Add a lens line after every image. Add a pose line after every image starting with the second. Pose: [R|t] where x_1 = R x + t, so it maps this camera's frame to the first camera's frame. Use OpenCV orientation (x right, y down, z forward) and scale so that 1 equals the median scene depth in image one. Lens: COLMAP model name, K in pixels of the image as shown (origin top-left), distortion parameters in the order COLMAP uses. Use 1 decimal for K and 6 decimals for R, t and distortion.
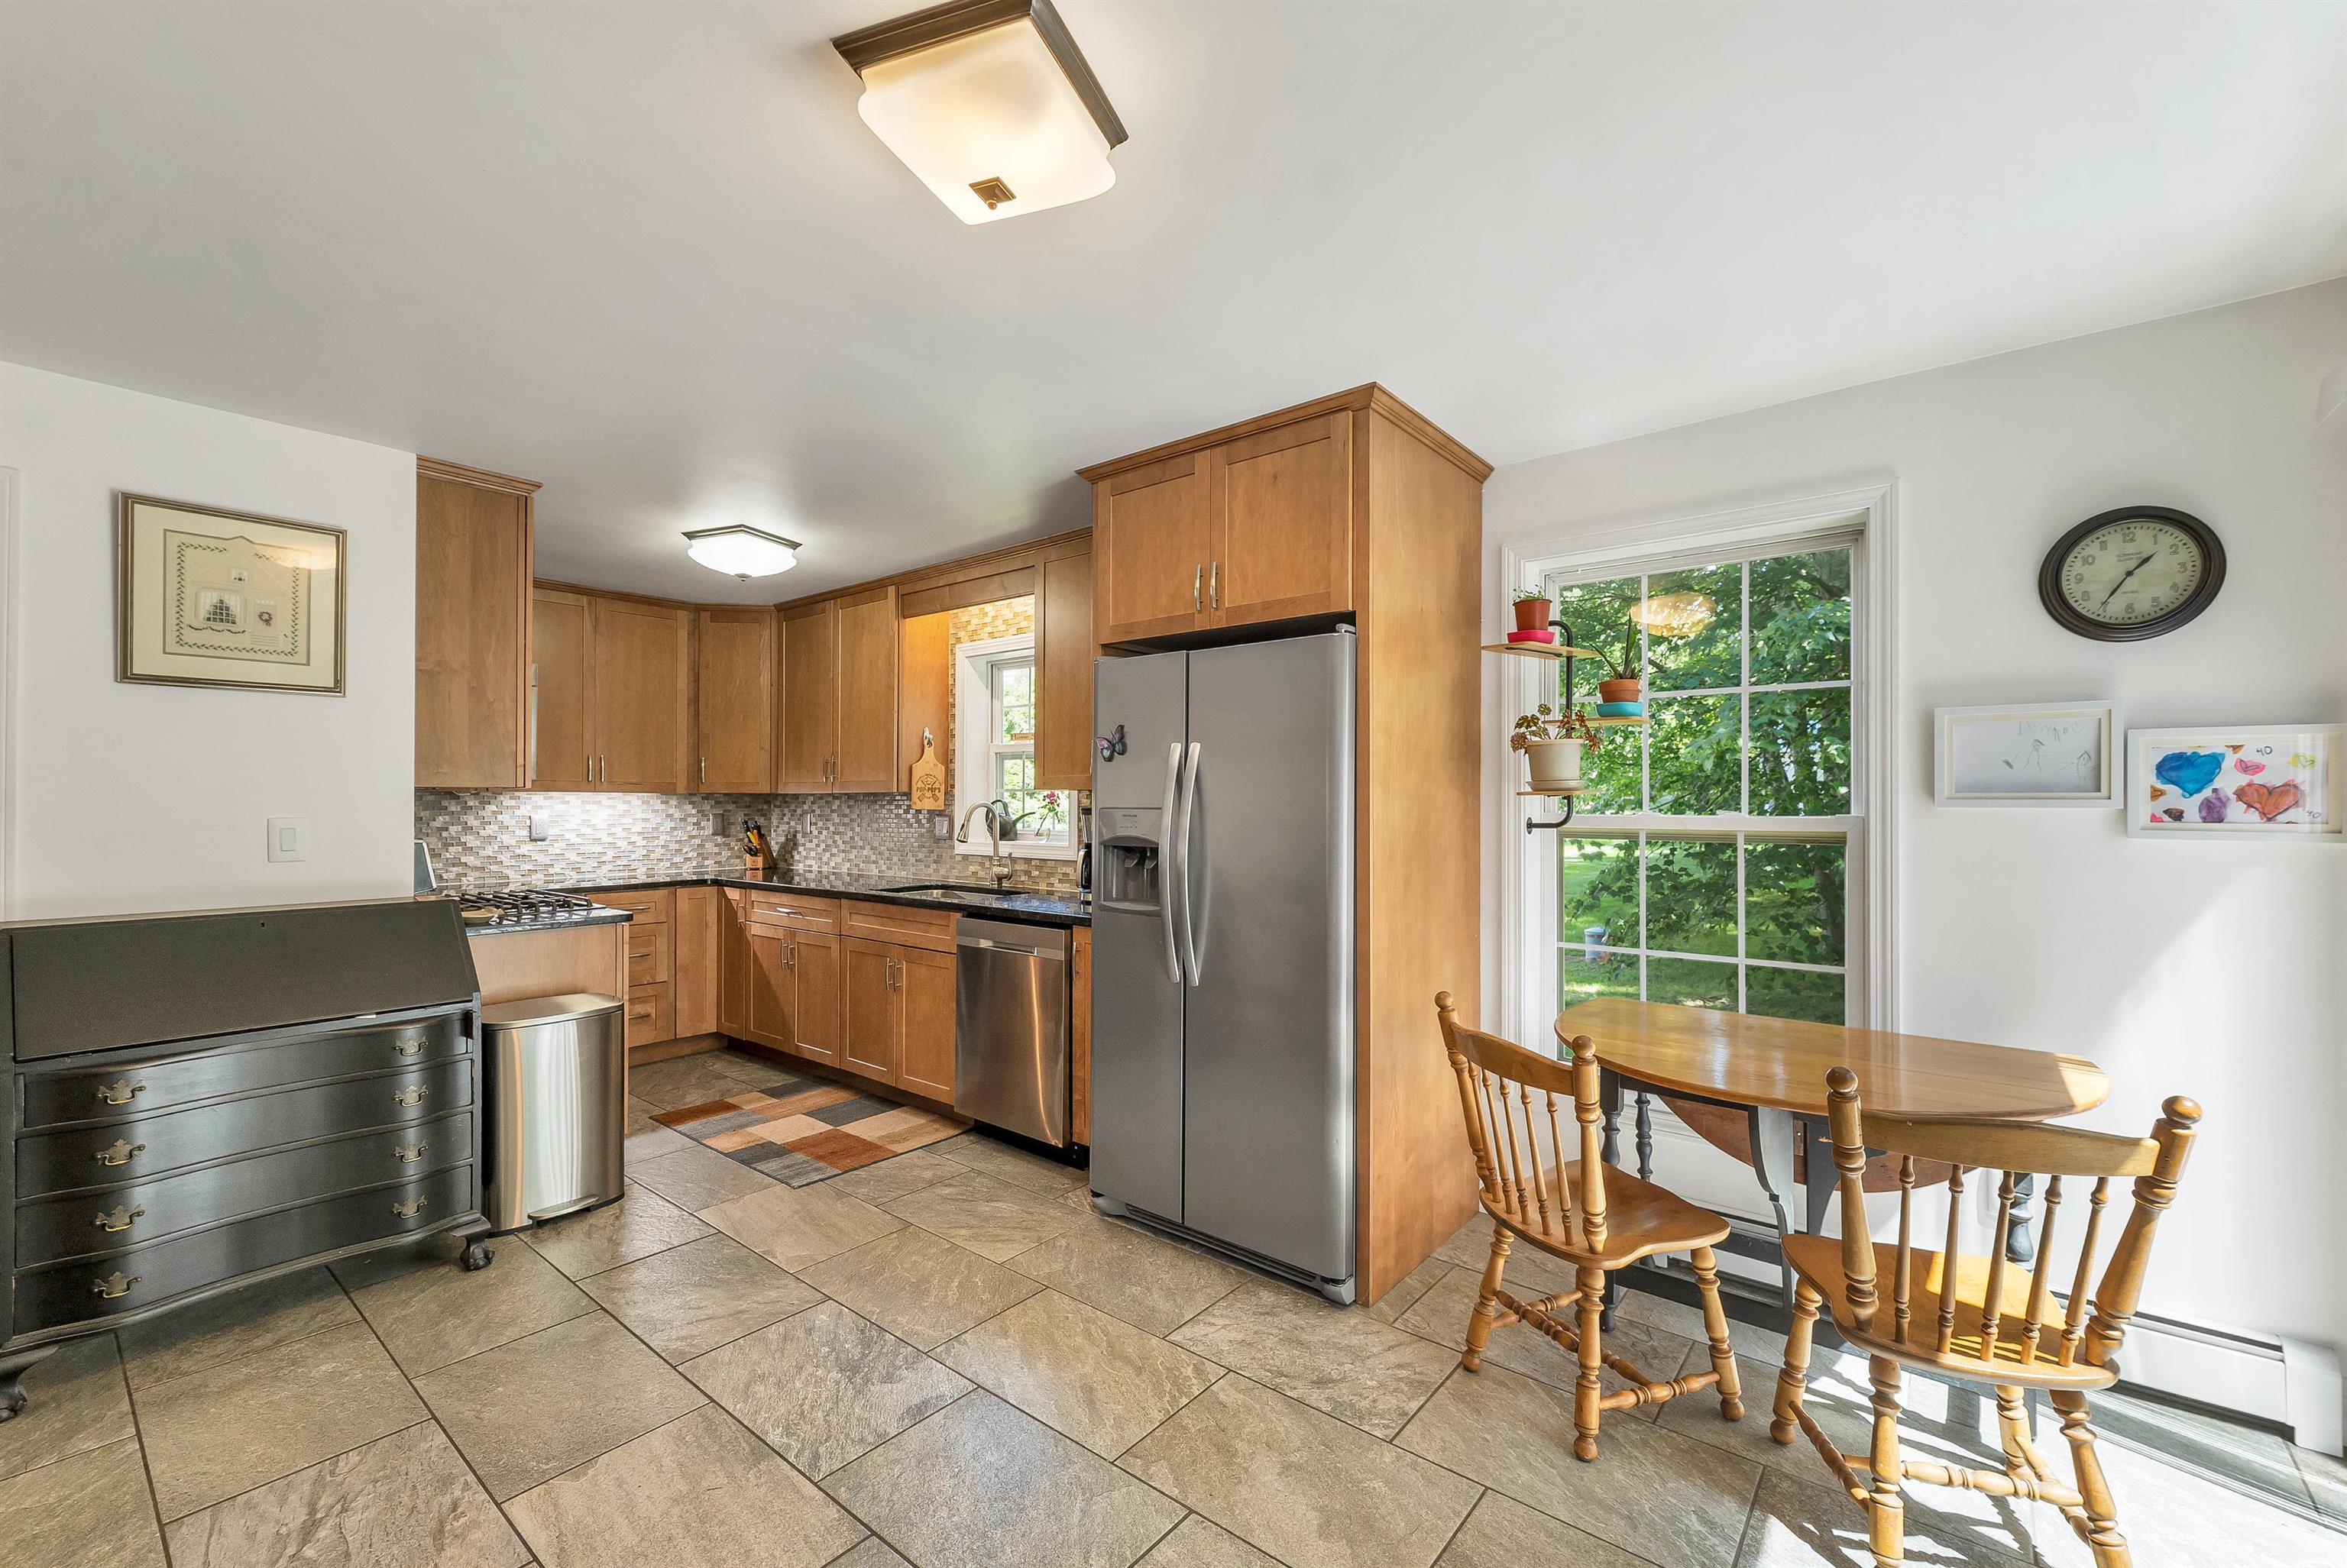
lens RADIAL K [[971.3, 0, 1176.1], [0, 971.3, 789.7], [0, 0, 1]] dist [-0.000580, -0.000079]
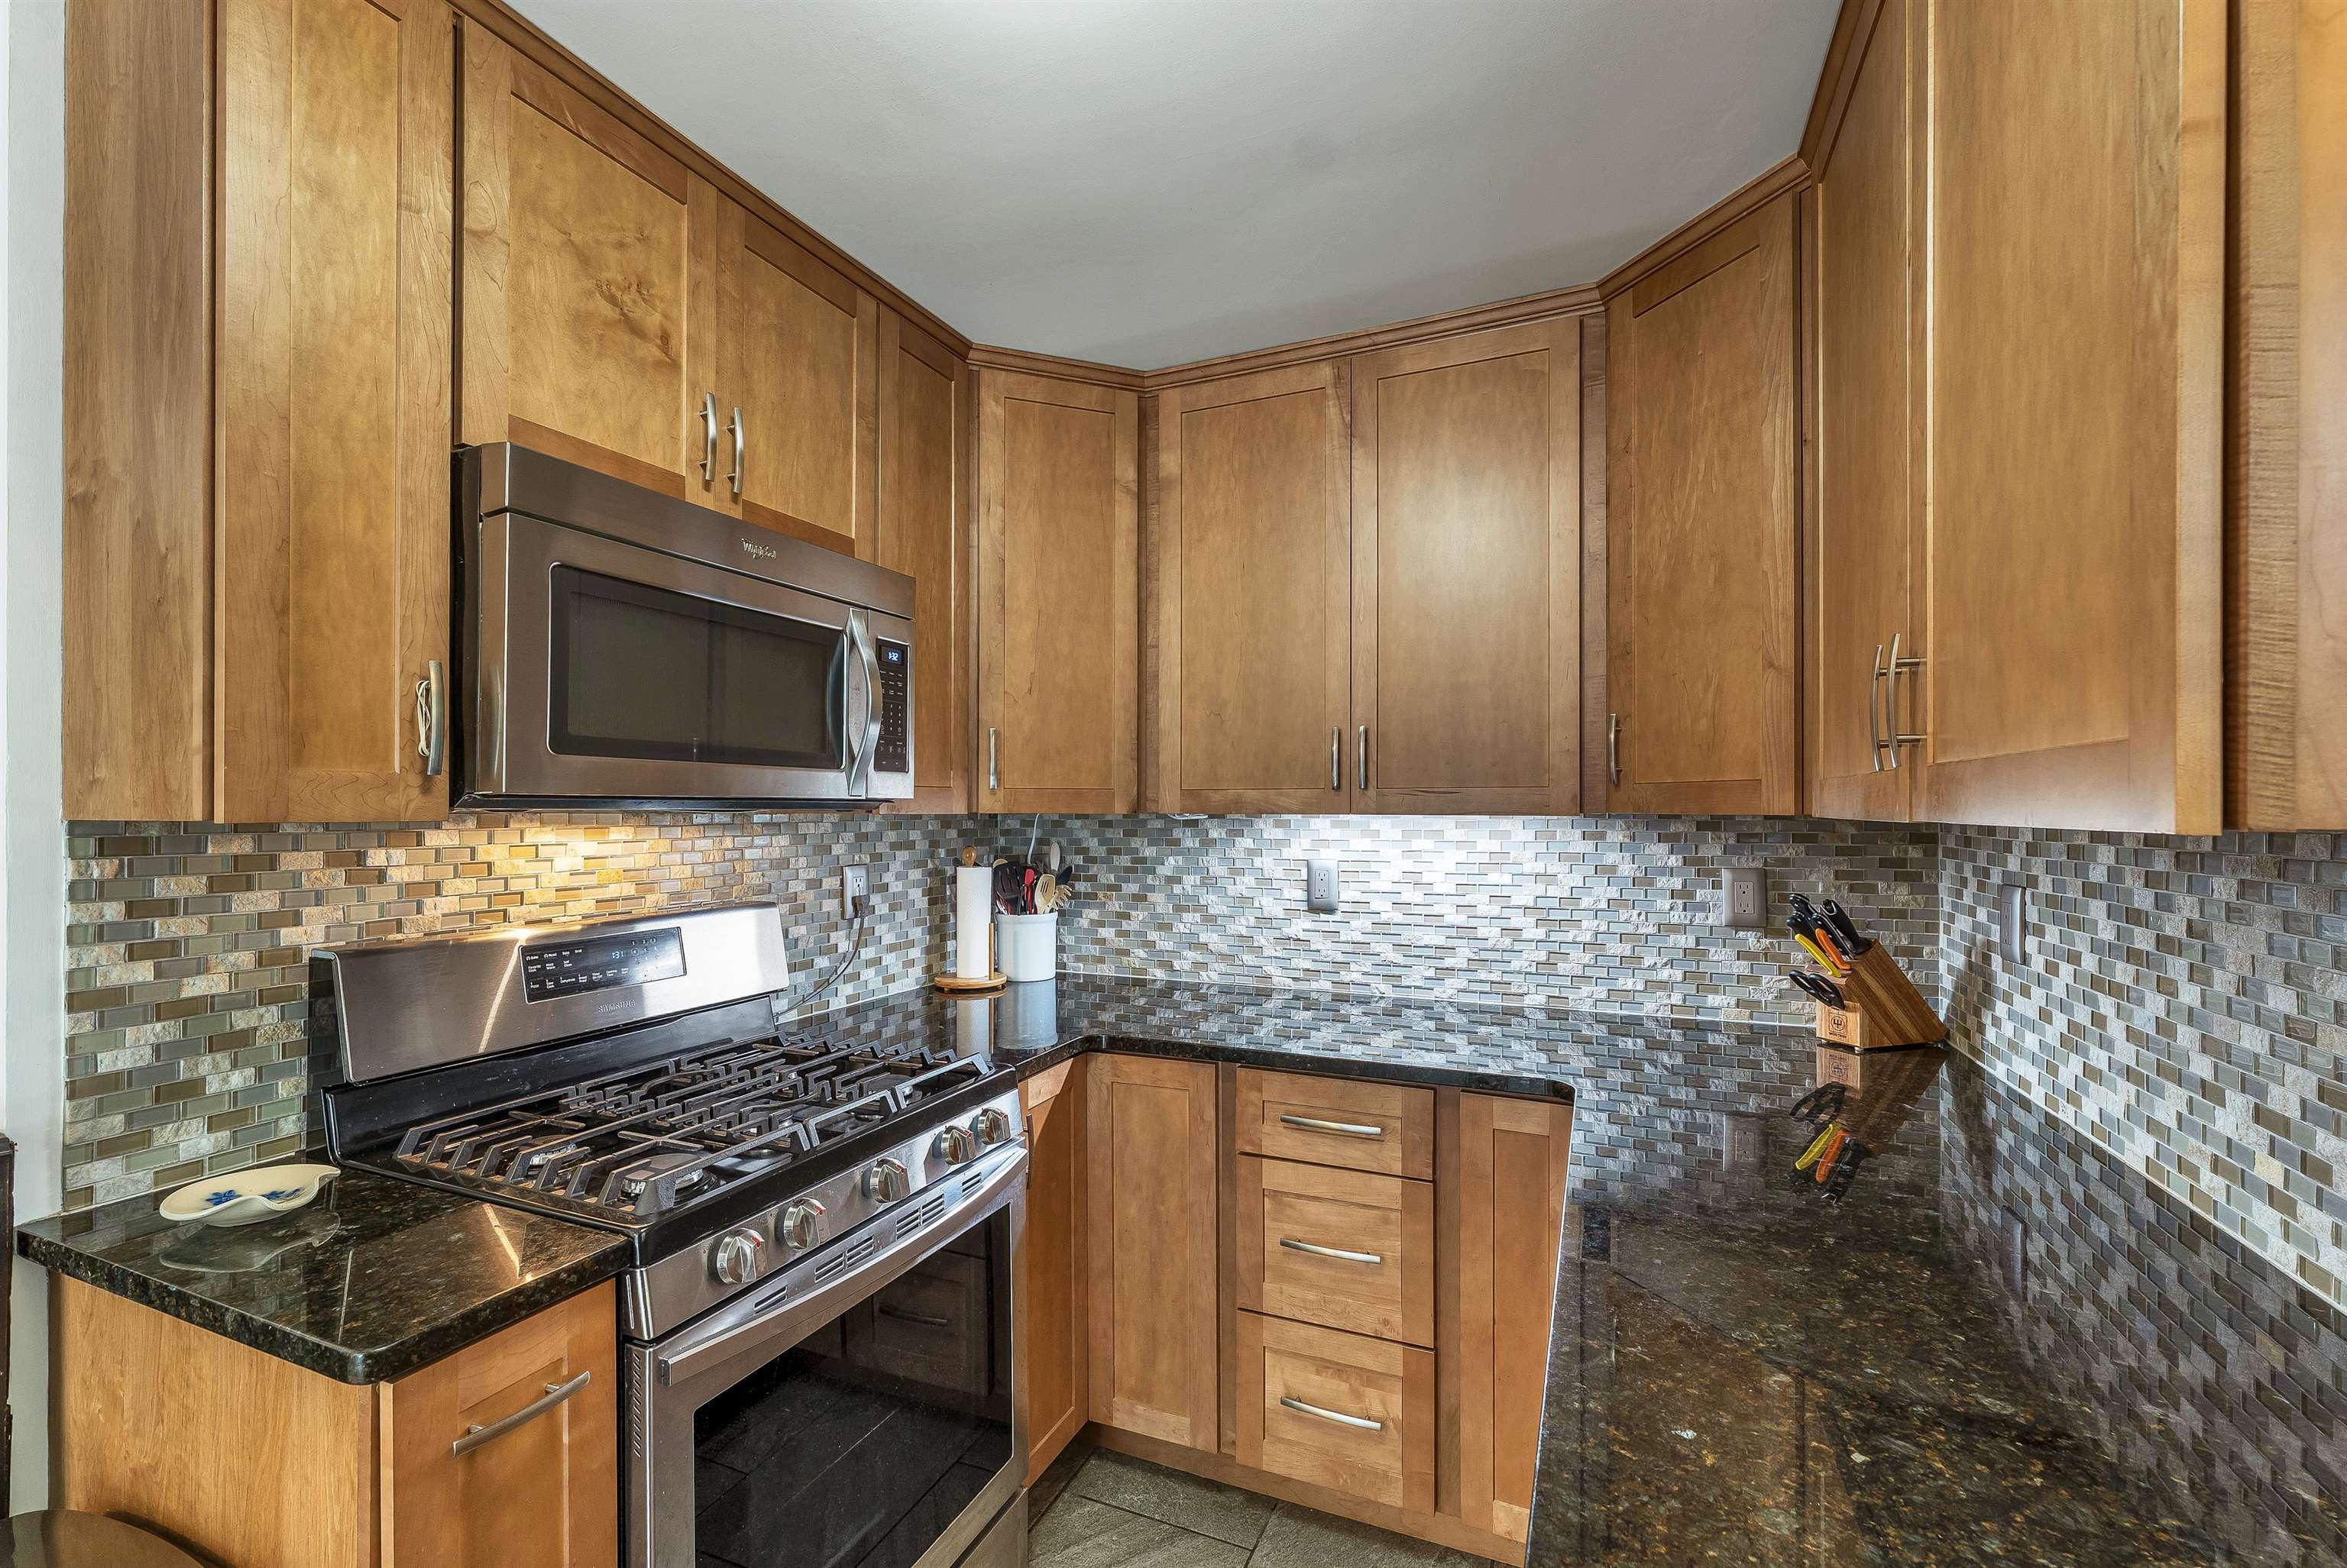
lens RADIAL K [[995.4, 0, 1160.3], [0, 995.4, 804.8], [0, 0, 1]] dist [0.000858, 0.000106]
pose [[0.257155, -0.003197, -0.966365, -0.196934], [0.012271, 0.999925, -0.000043, -0.002230], [0.966292, -0.011847, 0.257175, 0.807608]]
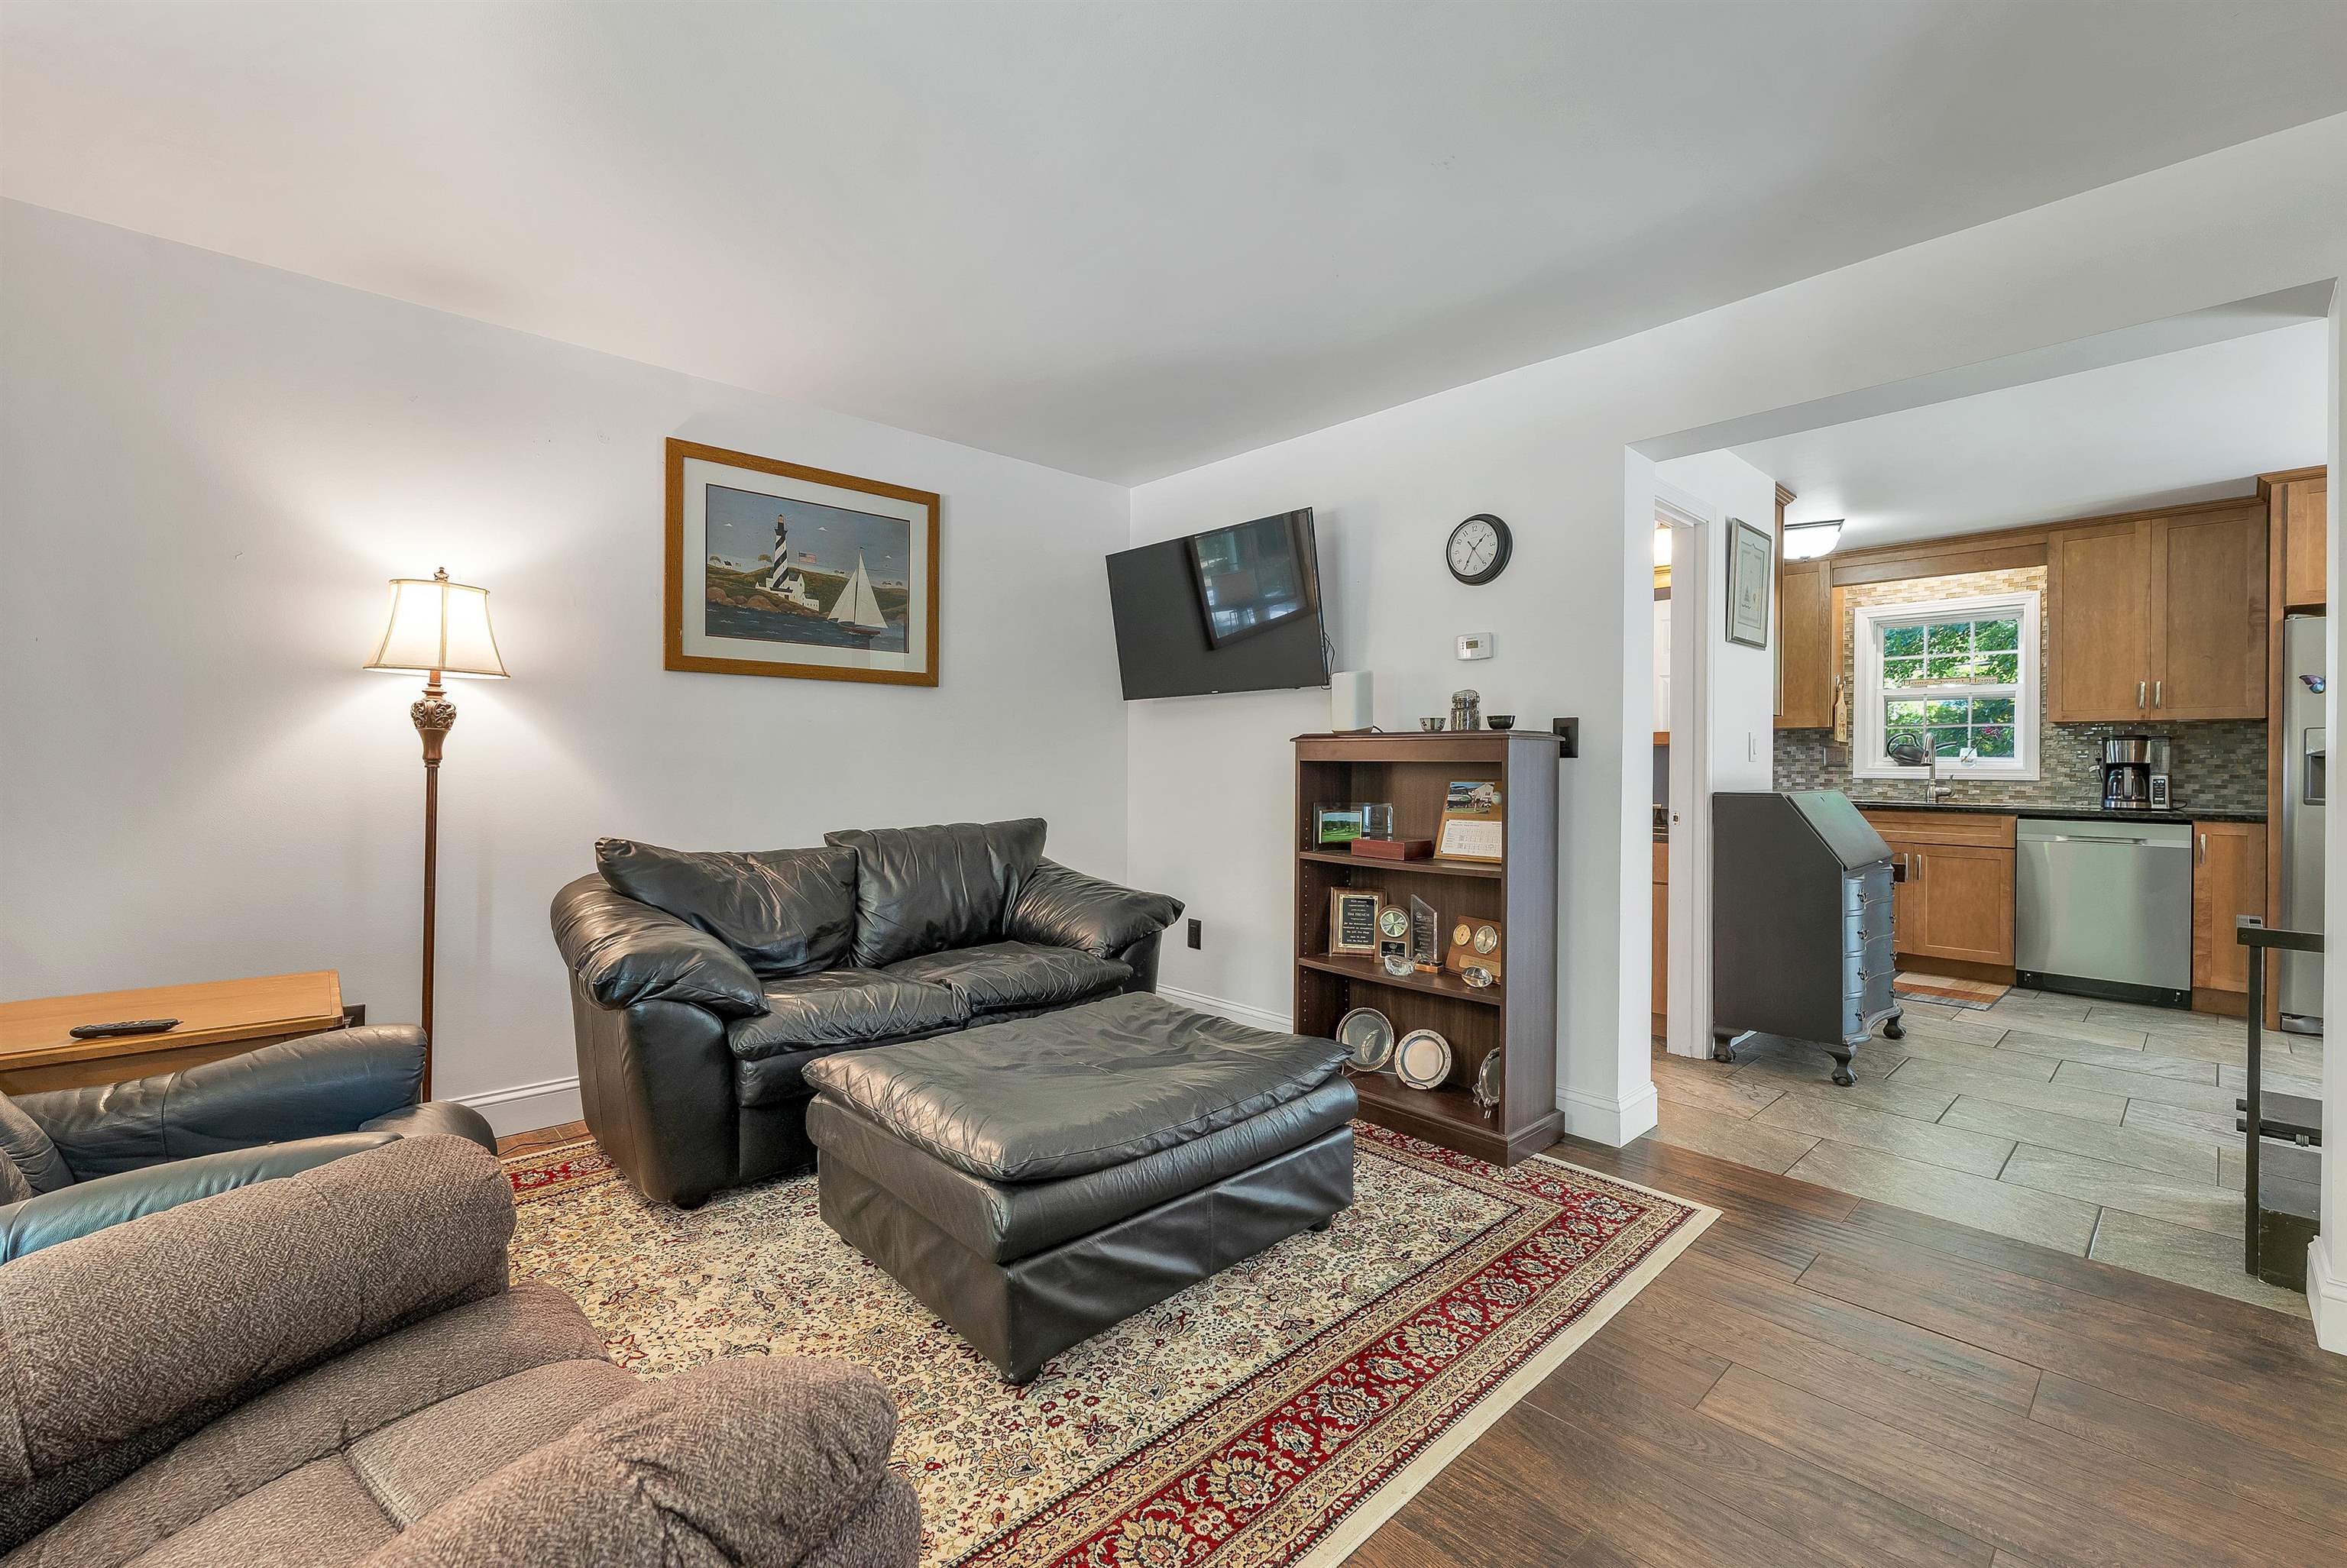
lens RADIAL K [[978.7, 0, 1173.3], [0, 978.7, 766.9], [0, 0, 1]] dist [-0.001182, -0.000078]
pose [[0.990606, 0.006375, -0.136599, -0.898918], [-0.004567, 0.999898, 0.013546, 0.038436], [0.136671, -0.012795, 0.990534, -0.339344]]
